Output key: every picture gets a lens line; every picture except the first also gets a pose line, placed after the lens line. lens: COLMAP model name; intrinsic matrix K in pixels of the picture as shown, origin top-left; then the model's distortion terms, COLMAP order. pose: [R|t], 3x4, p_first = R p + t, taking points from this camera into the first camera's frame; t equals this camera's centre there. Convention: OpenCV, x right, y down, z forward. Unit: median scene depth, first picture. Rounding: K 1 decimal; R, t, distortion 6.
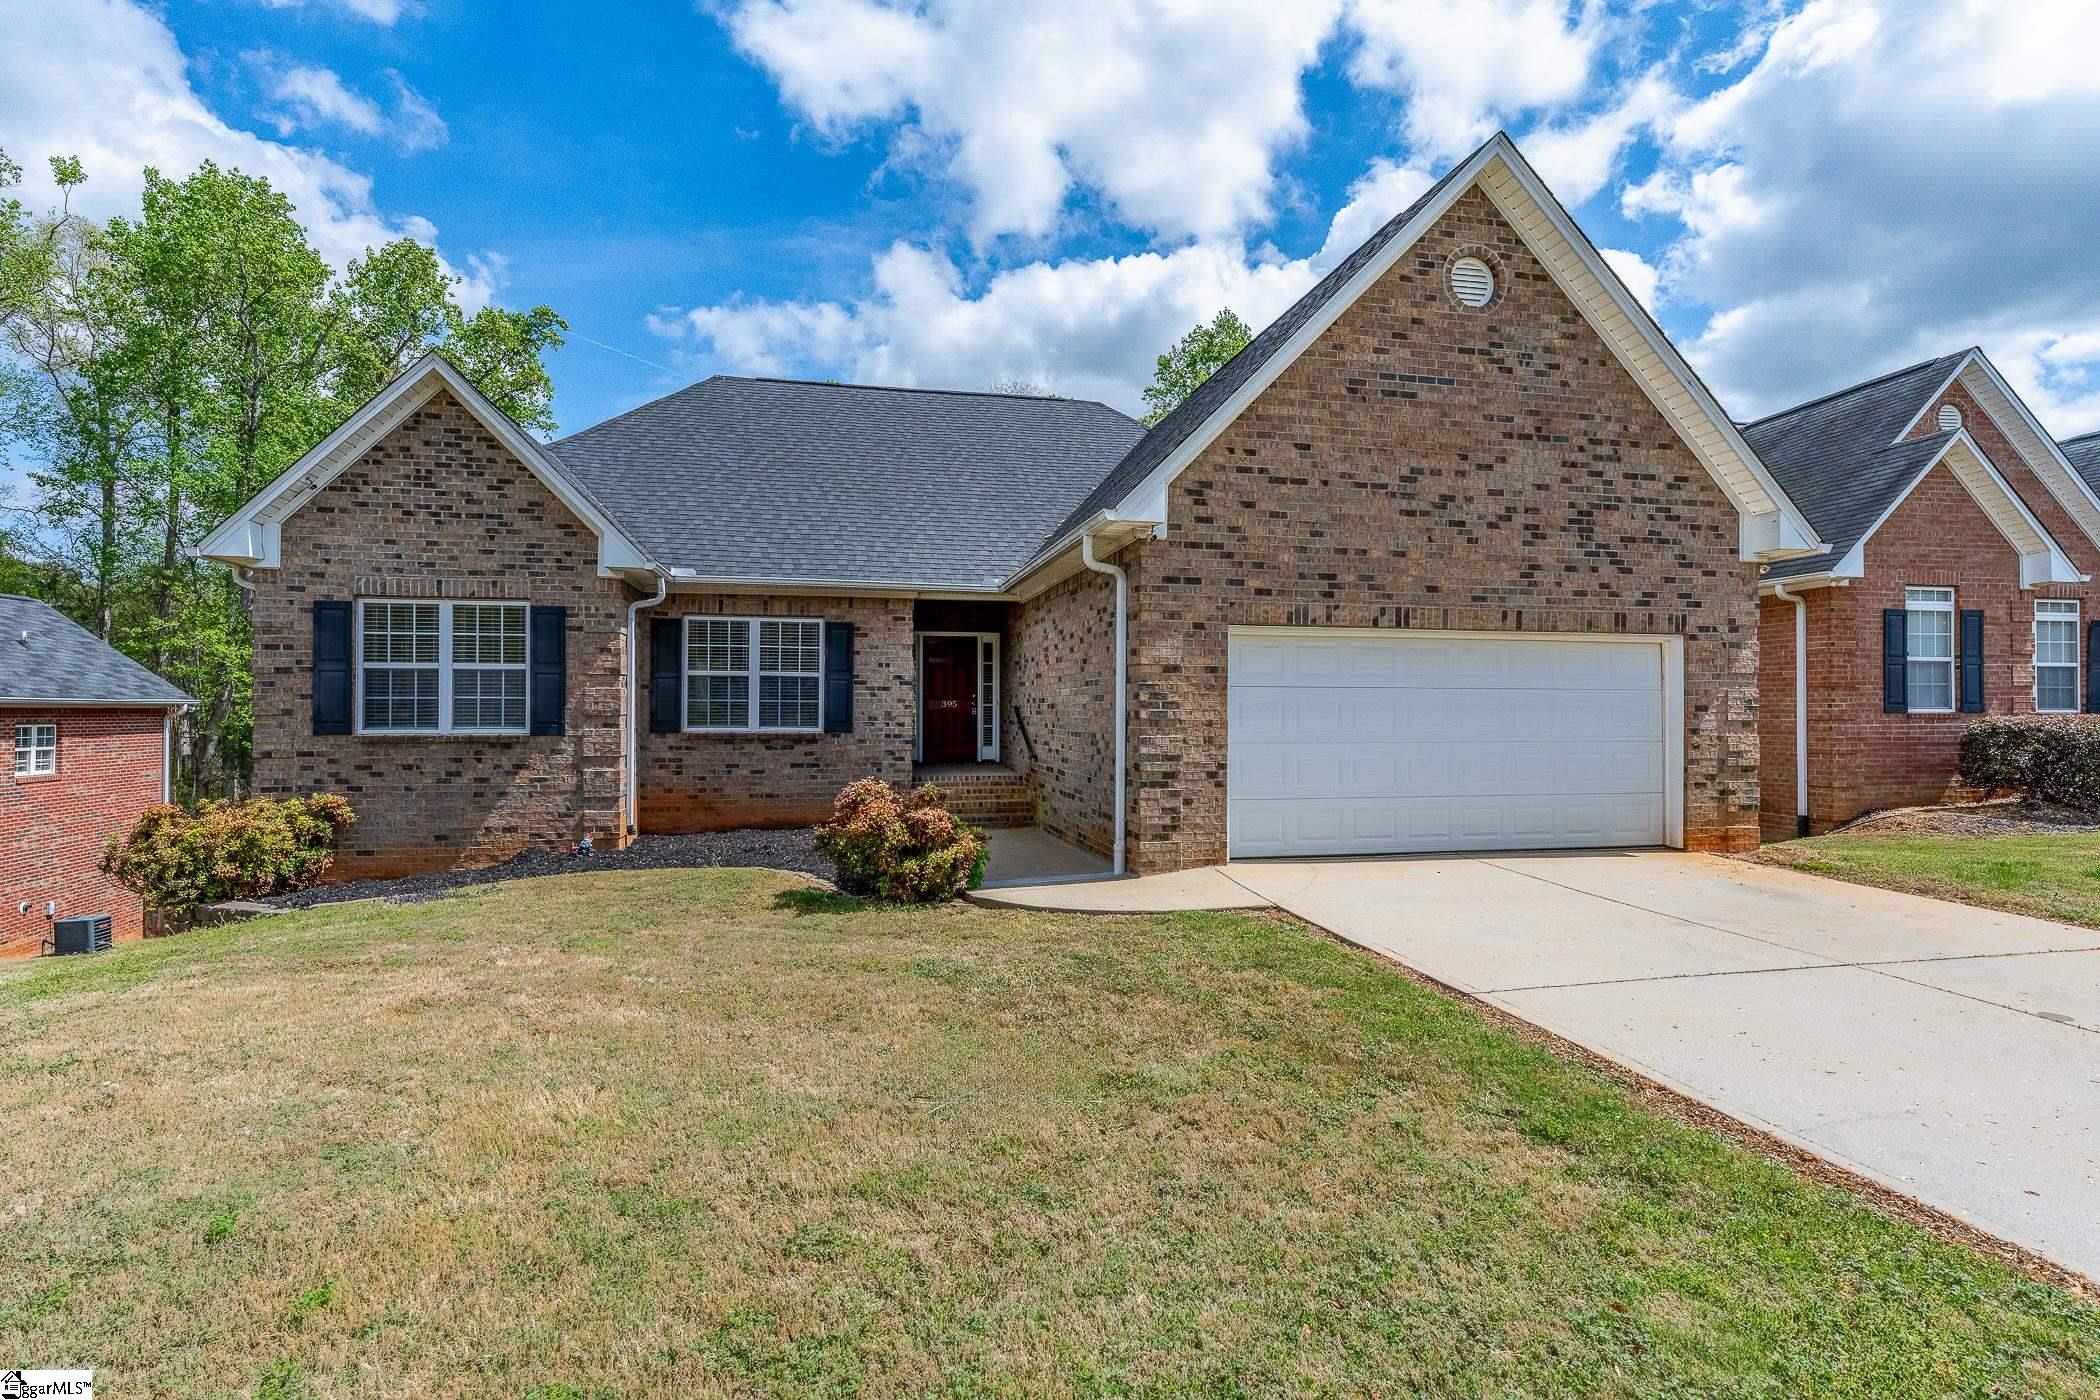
lens RADIAL K [[1016.3, 0, 1048.7], [0, 1016.3, 705.7], [0, 0, 1]] dist [0.002618, 0.000359]
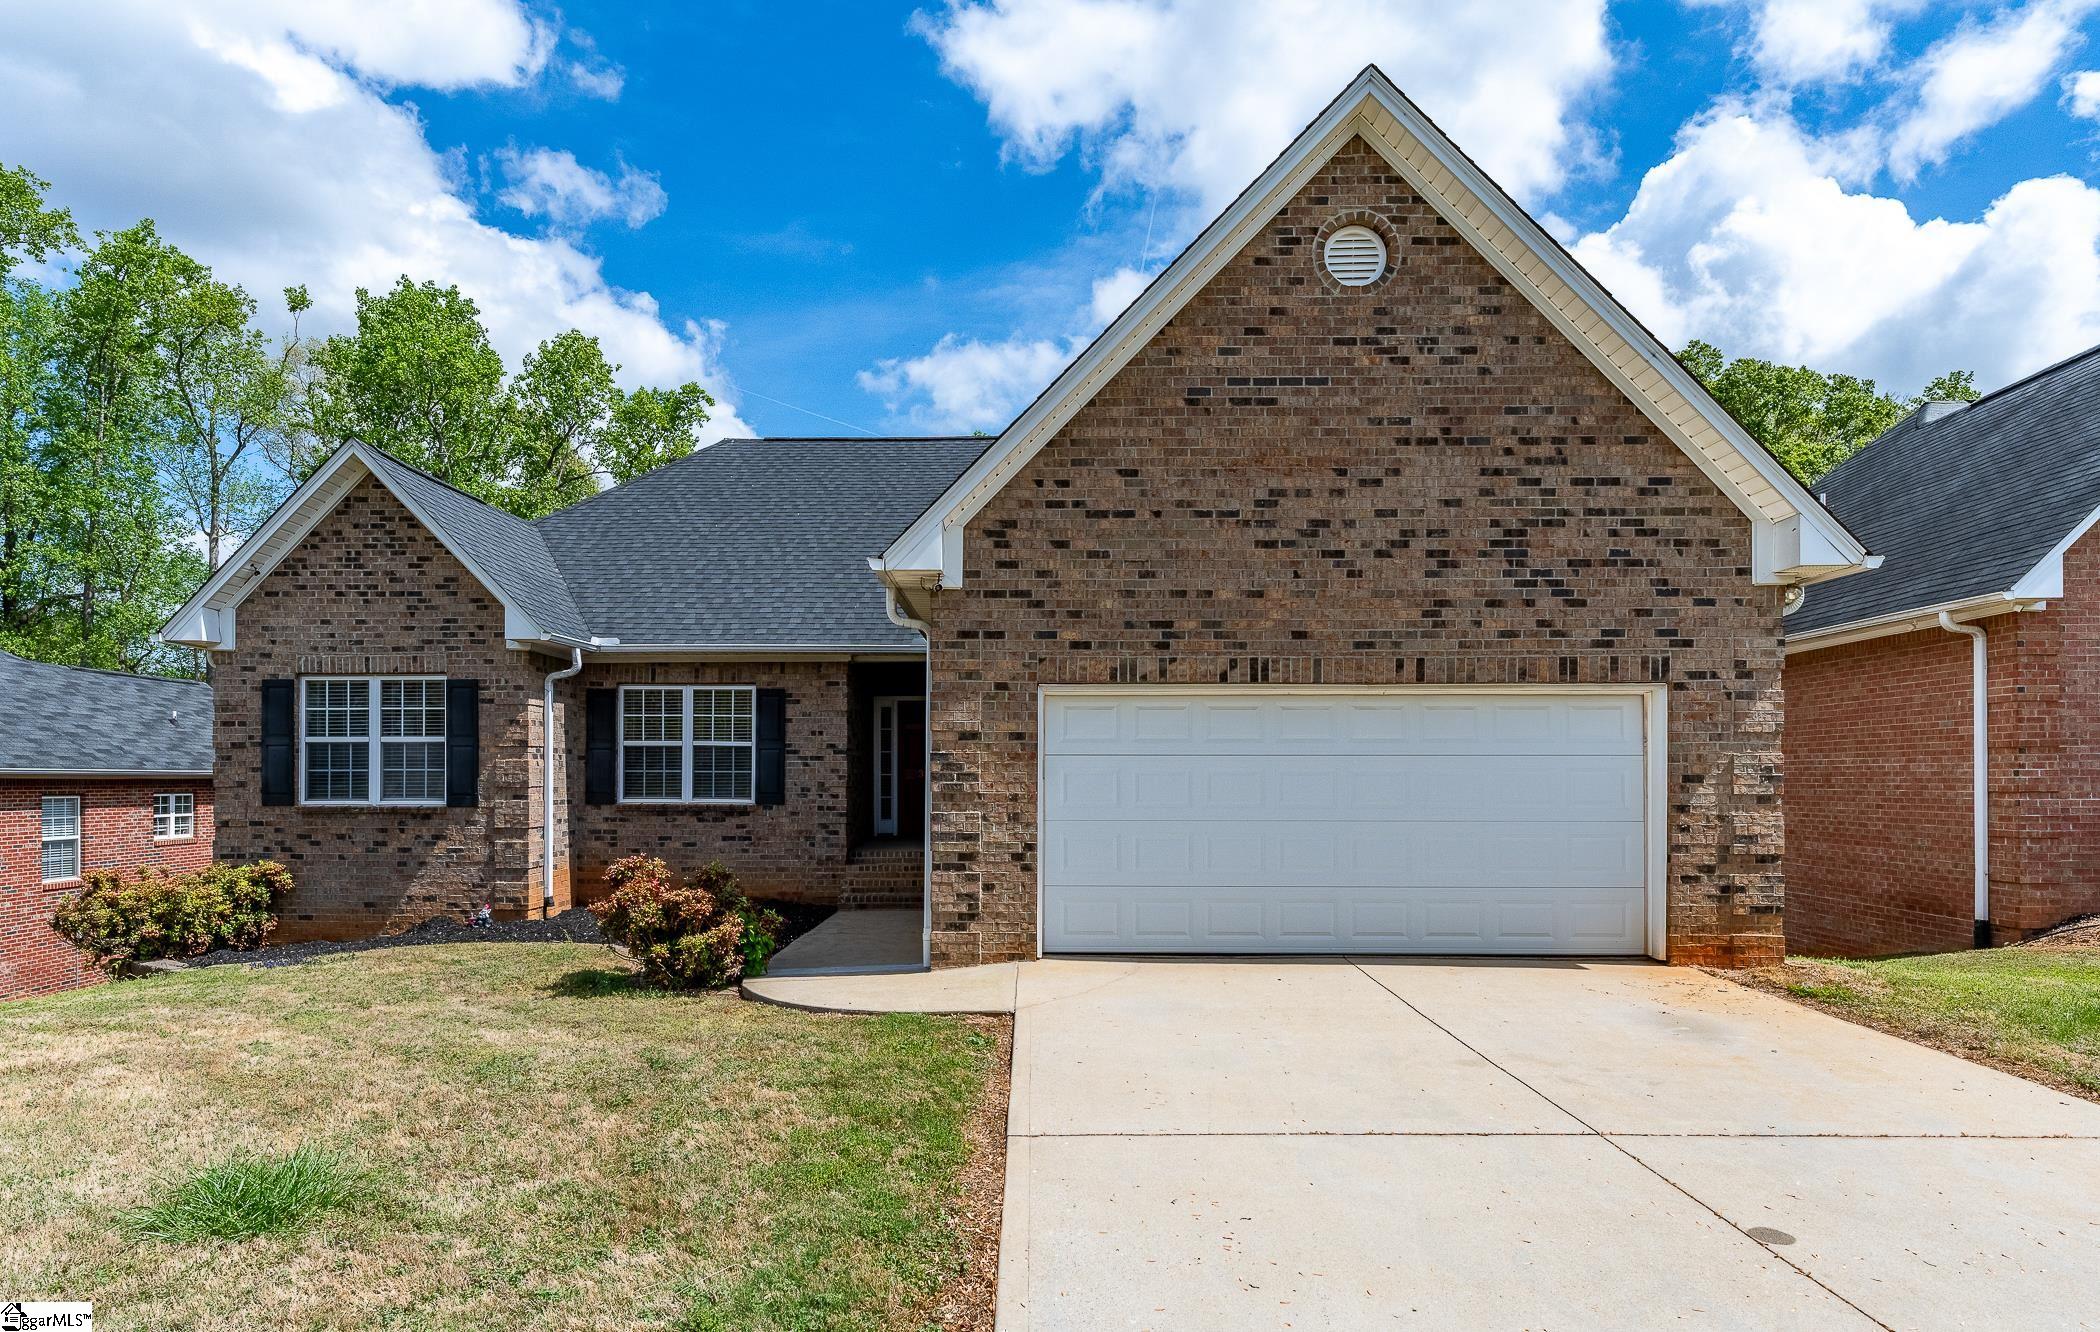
lens RADIAL K [[1083.6, 0, 1070.2], [0, 1083.6, 775.8], [0, 0, 1]] dist [0.002099, -0.001375]
pose [[0.972065, -0.002239, -0.234701, 0.375198], [0.003264, 0.999987, 0.003979, -0.004466], [0.234689, -0.004633, 0.972060, 0.095395]]
